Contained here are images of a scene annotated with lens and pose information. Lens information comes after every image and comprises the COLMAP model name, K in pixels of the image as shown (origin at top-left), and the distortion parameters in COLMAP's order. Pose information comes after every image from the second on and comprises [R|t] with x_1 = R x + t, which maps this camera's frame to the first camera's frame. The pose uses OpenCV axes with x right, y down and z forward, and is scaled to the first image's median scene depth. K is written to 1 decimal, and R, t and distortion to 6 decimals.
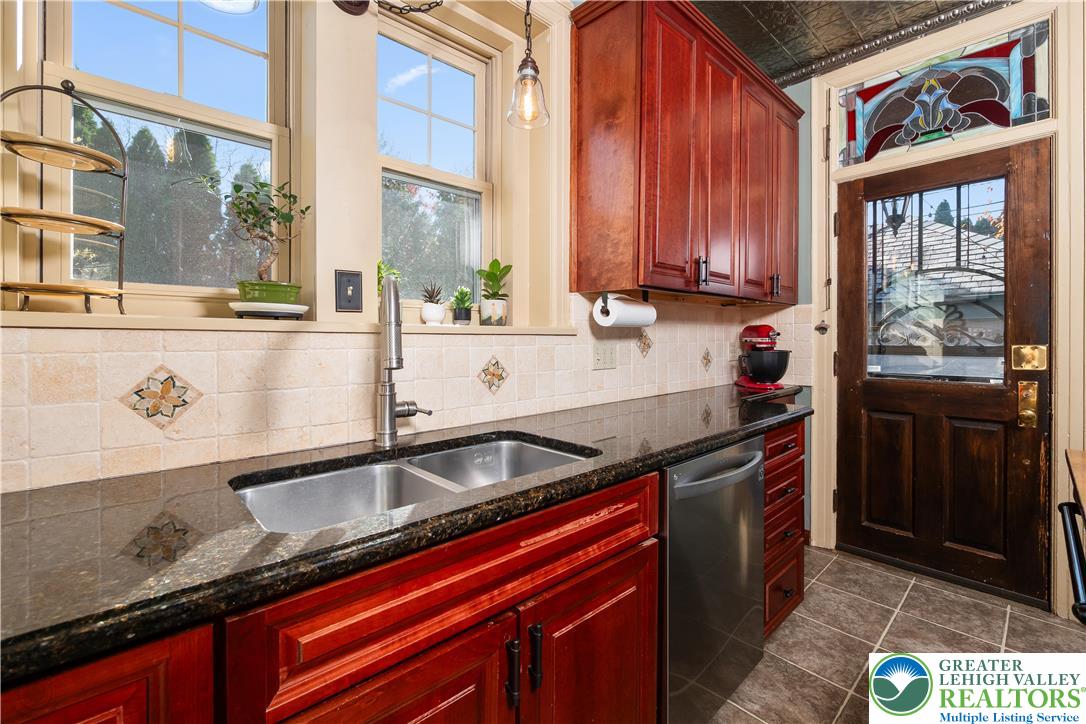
lens RADIAL K [[470.9, 0, 543.2], [0, 470.9, 344.0], [0, 0, 1]] dist [-0.003828, -0.000562]
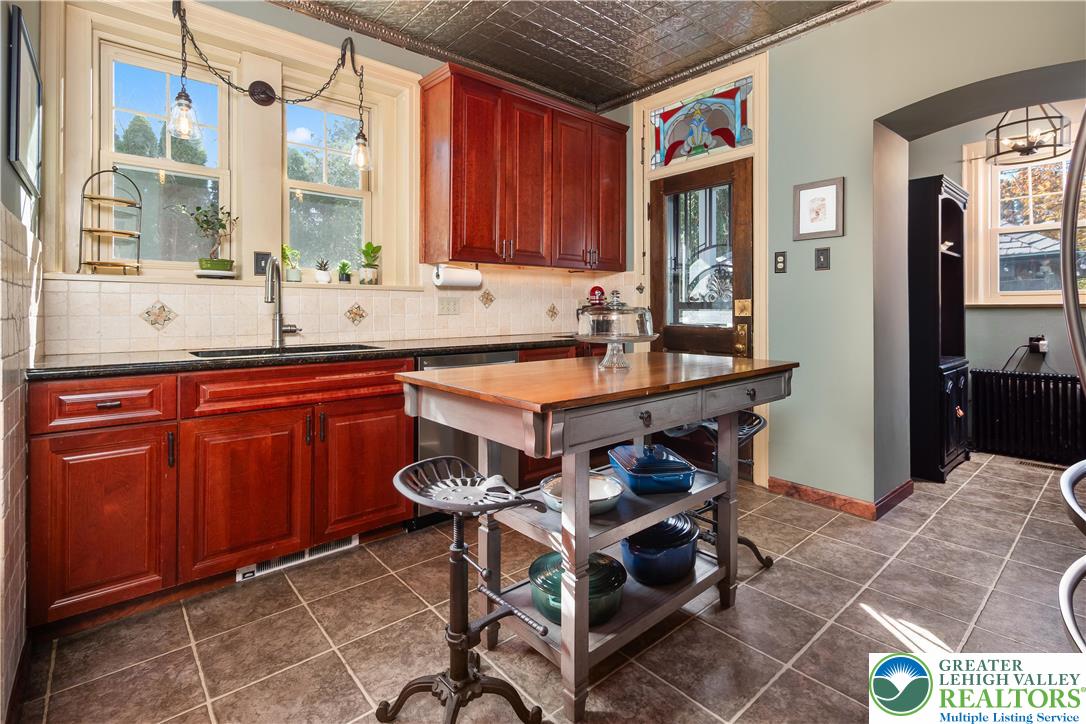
lens RADIAL K [[518.9, 0, 552.2], [0, 518.9, 312.4], [0, 0, 1]] dist [-0.001182, 0.000022]
pose [[0.999730, 0.001874, -0.023158, 0.478002], [-0.001992, 0.999985, -0.005089, 0.052146], [0.023148, 0.005134, 0.999719, -0.609711]]
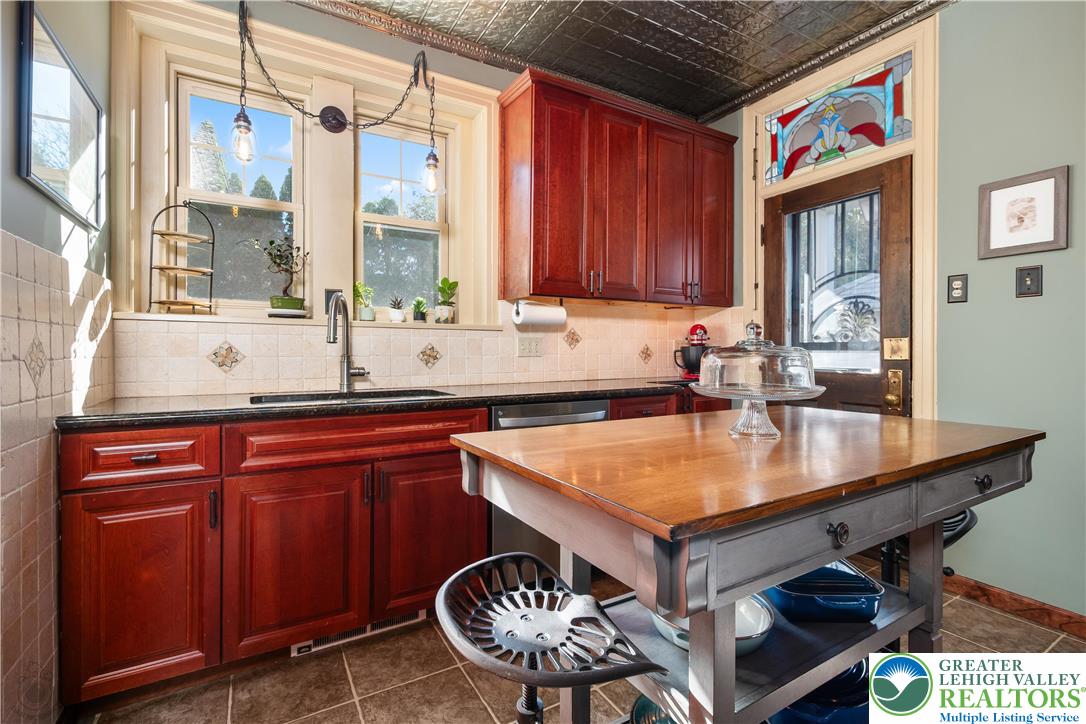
lens RADIAL K [[496.1, 0, 537.0], [0, 496.1, 354.8], [0, 0, 1]] dist [0.000303, 0.000284]
pose [[0.976176, 0.003689, -0.216947, 0.440546], [-0.004359, 0.999987, -0.002610, 0.050376], [0.216935, 0.003493, 0.976180, -0.360352]]
